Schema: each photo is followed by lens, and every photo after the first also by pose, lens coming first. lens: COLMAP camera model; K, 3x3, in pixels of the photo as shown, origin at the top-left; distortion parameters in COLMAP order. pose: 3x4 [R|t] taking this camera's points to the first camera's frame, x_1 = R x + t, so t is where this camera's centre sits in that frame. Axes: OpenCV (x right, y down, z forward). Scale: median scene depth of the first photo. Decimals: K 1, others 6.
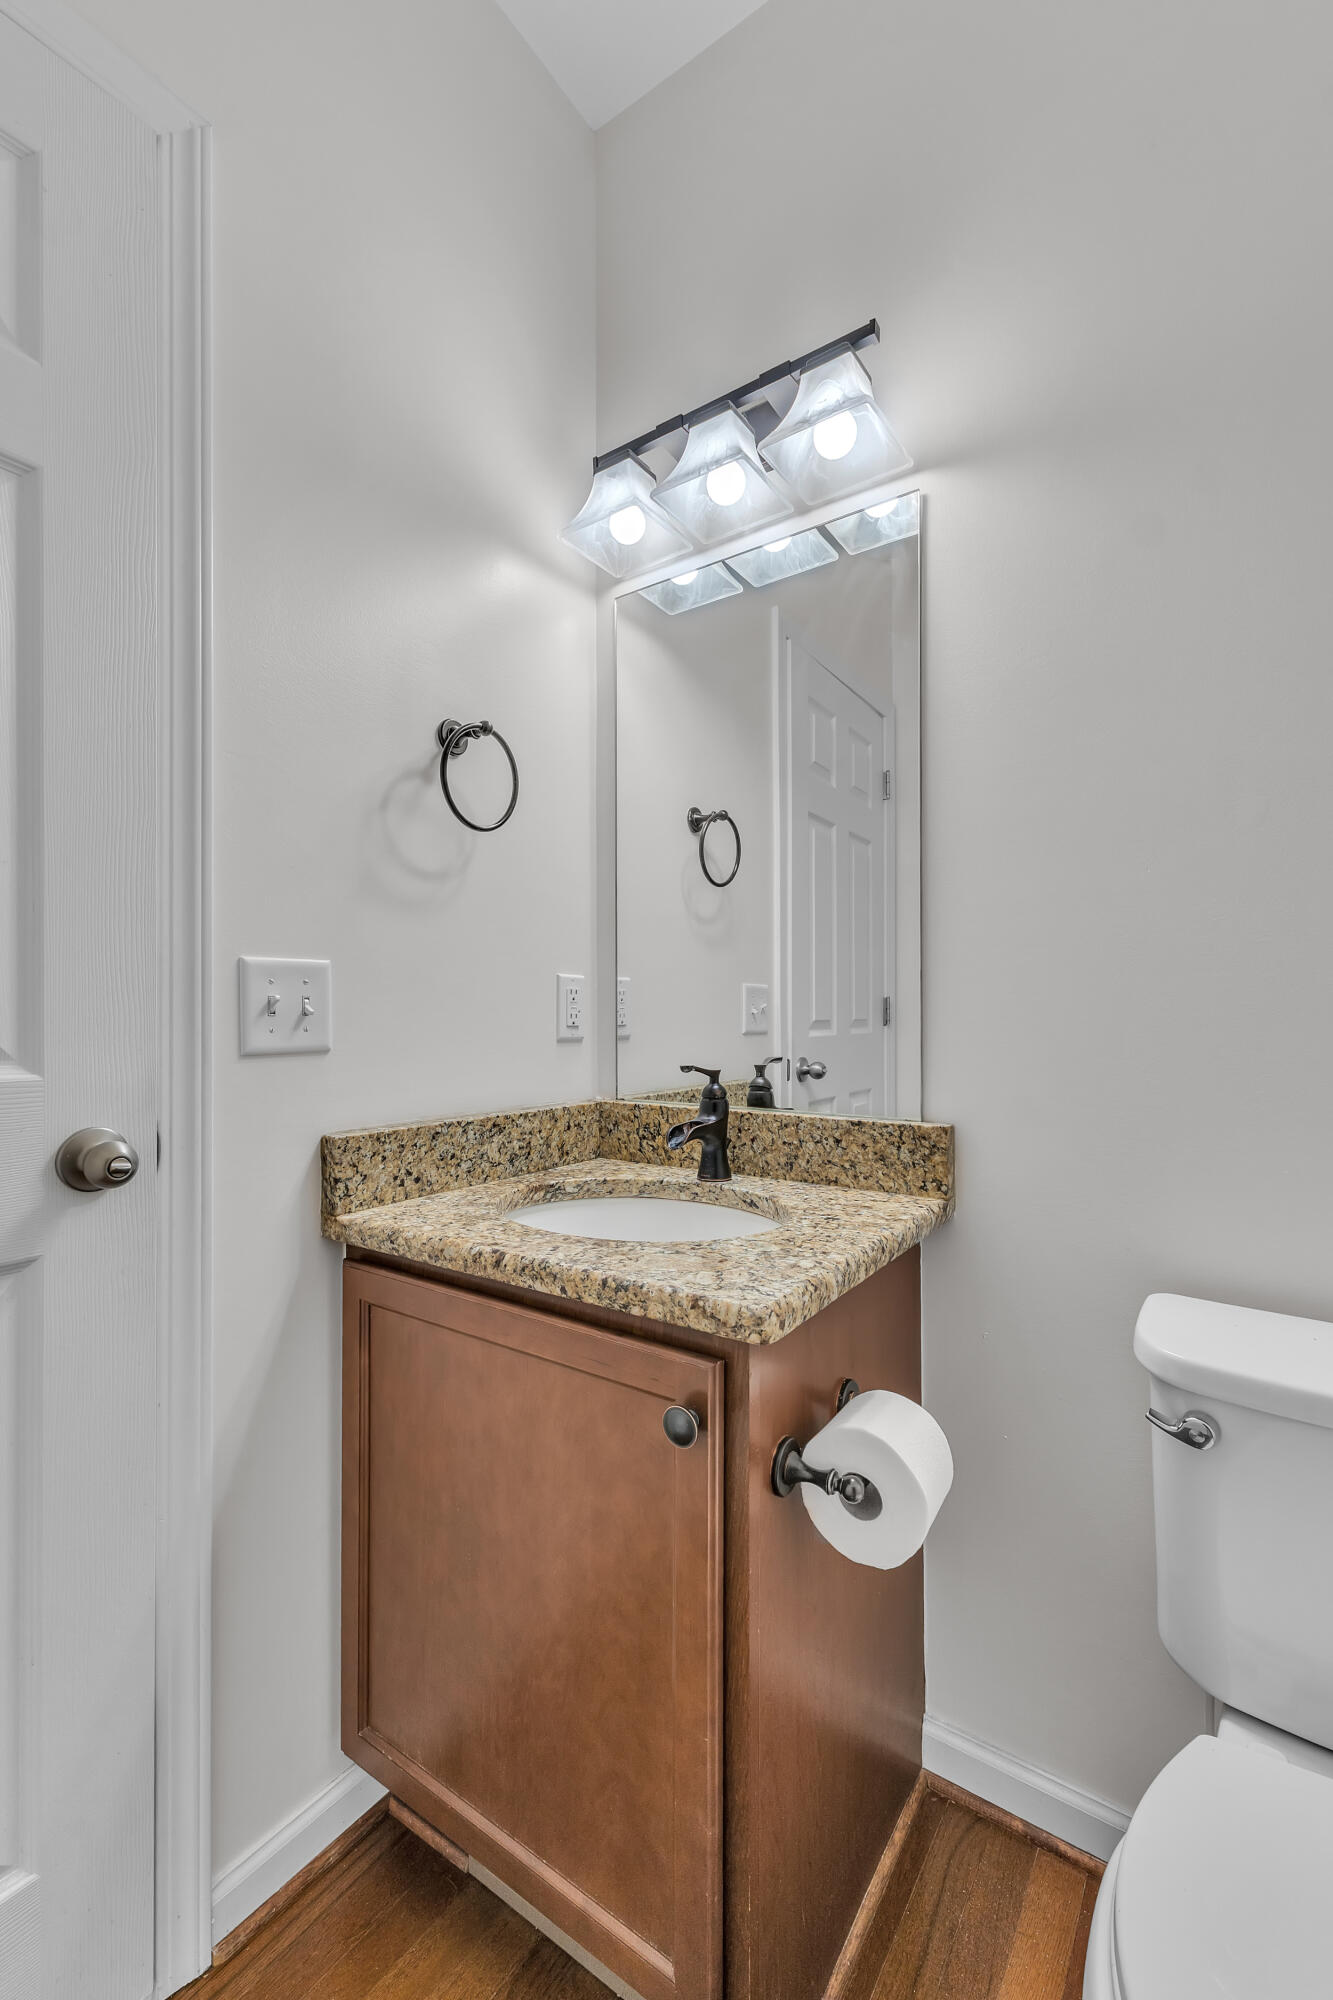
lens RADIAL K [[841.2, 0, 655.3], [0, 841.2, 1005.6], [0, 0, 1]] dist [0.005259, -0.000267]
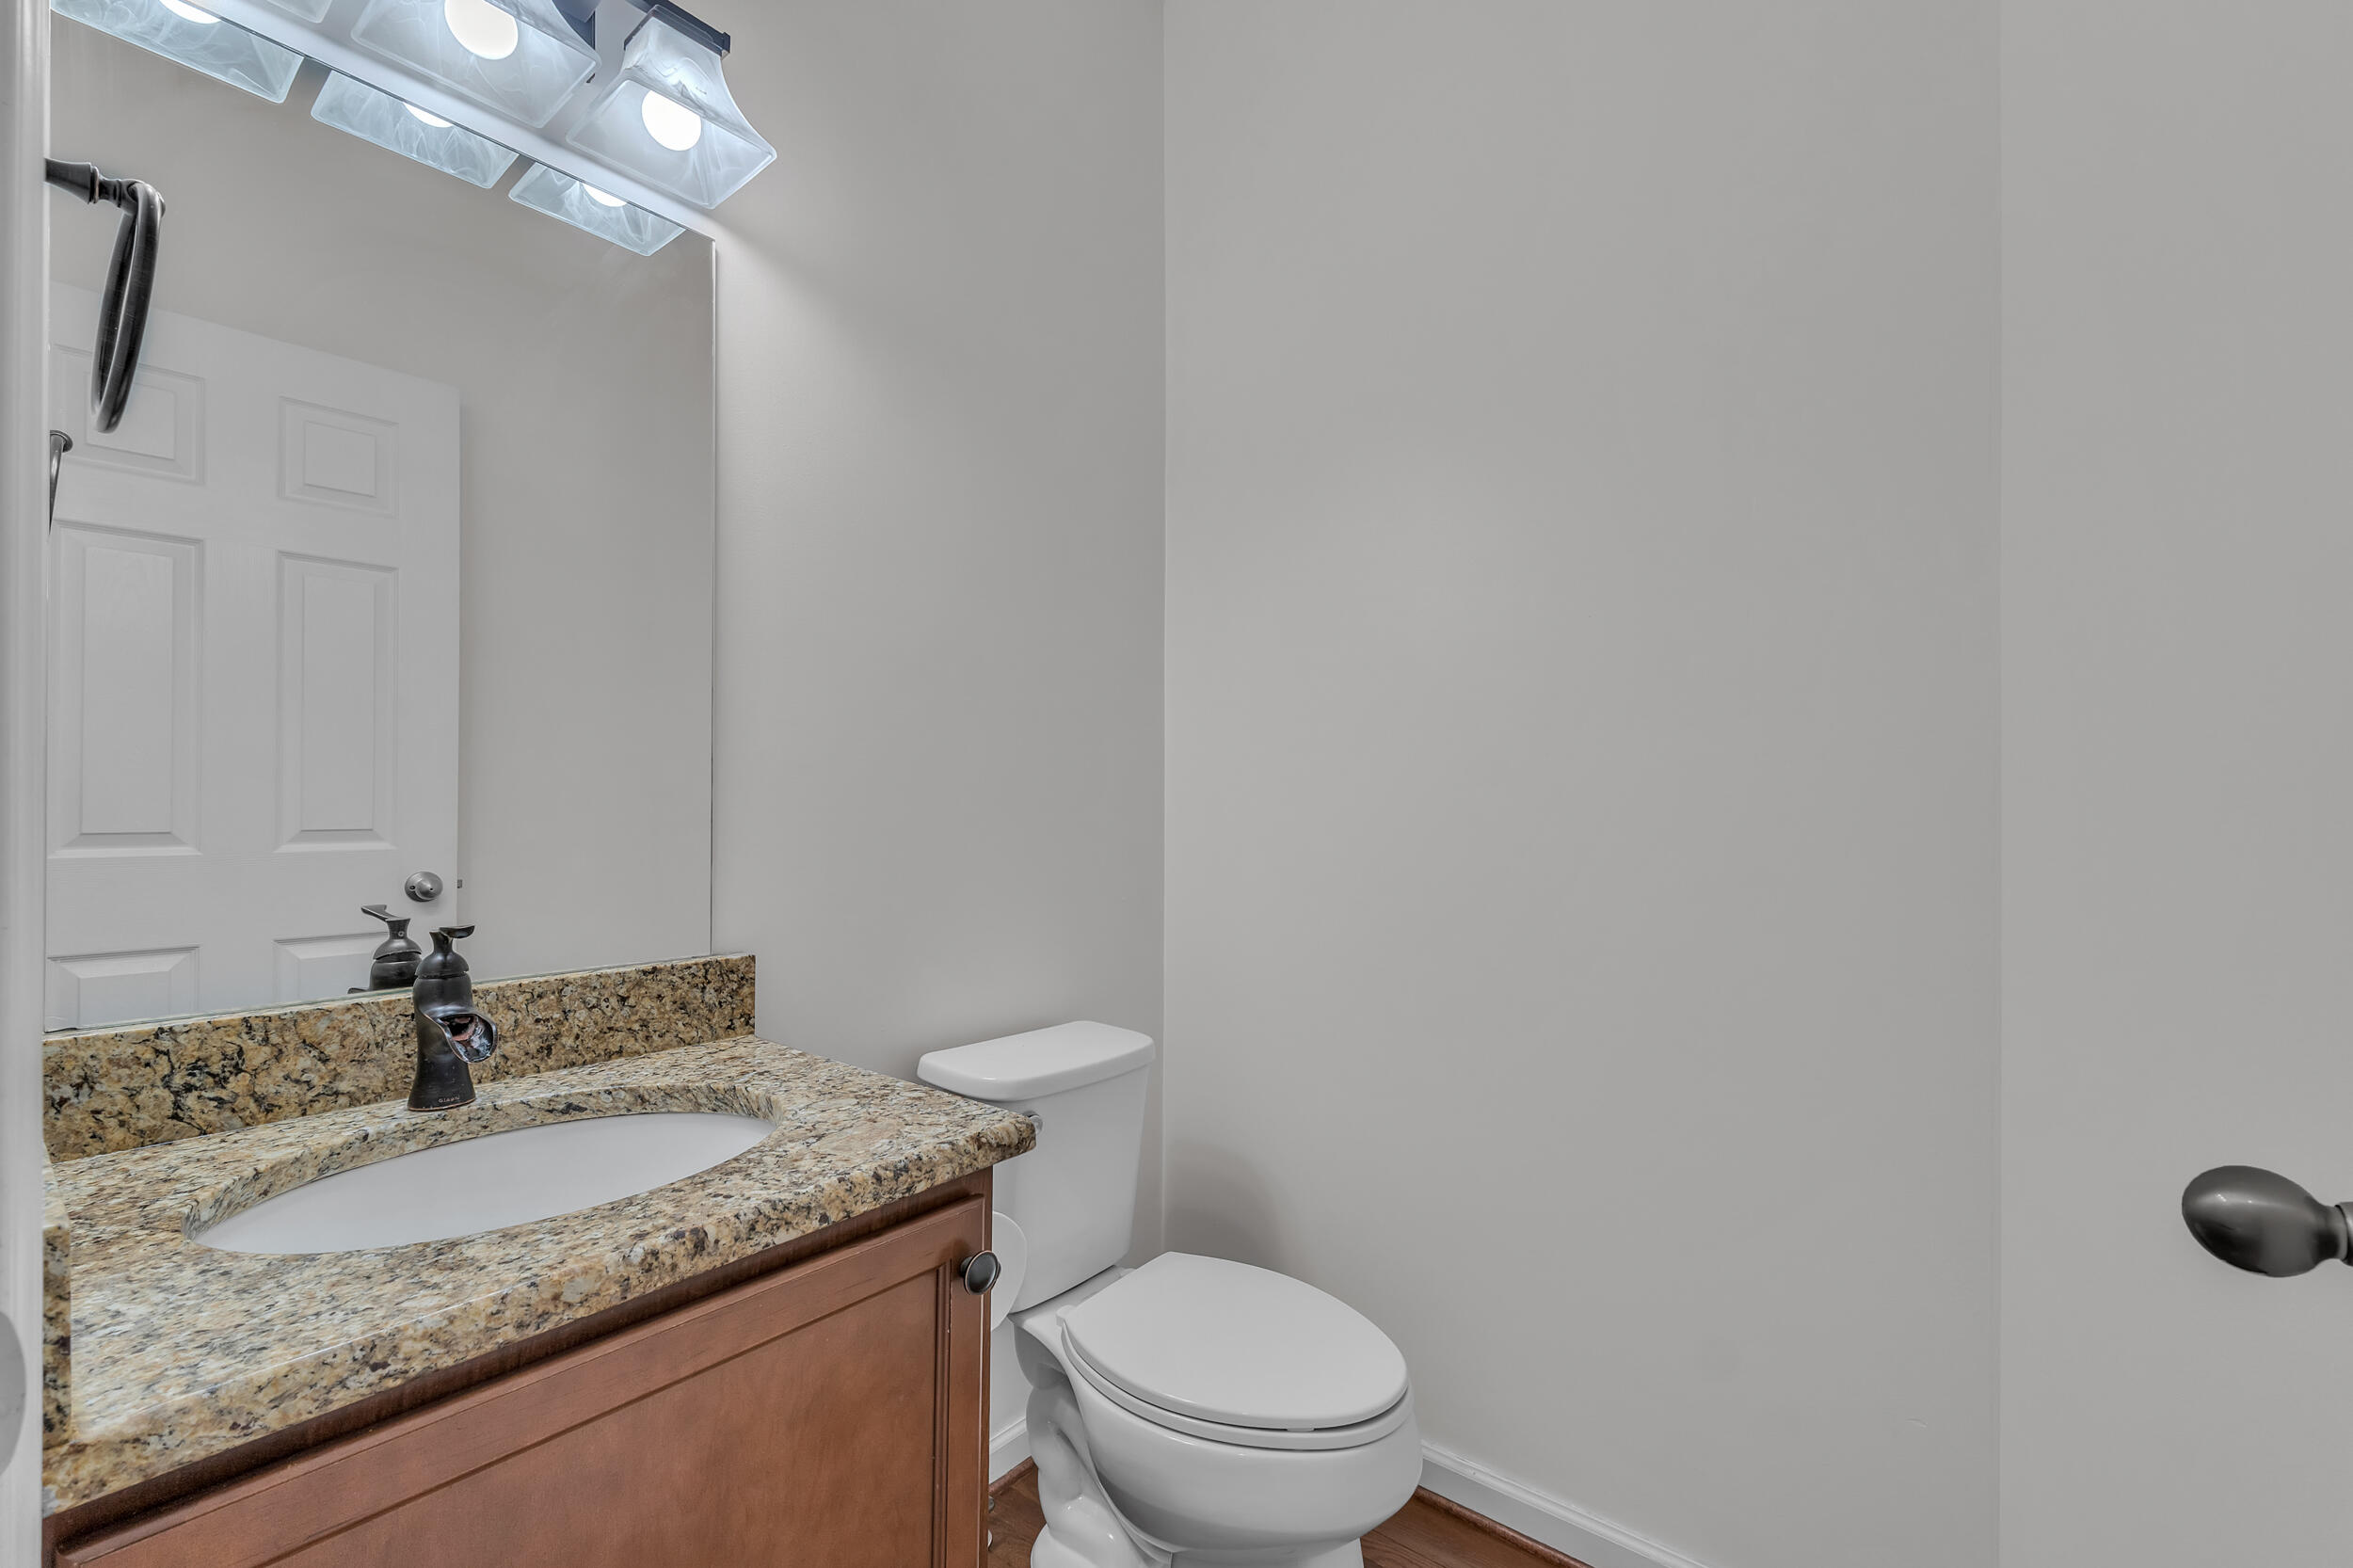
lens RADIAL K [[989.6, 0, 1176.8], [0, 989.6, 796.7], [0, 0, 1]] dist [0.005259, -0.000267]
pose [[0.065986, 0.009360, 0.997777, -0.687471], [-0.014804, 0.999855, -0.008400, -0.027791], [-0.997711, -0.014217, 0.066115, 0.438493]]
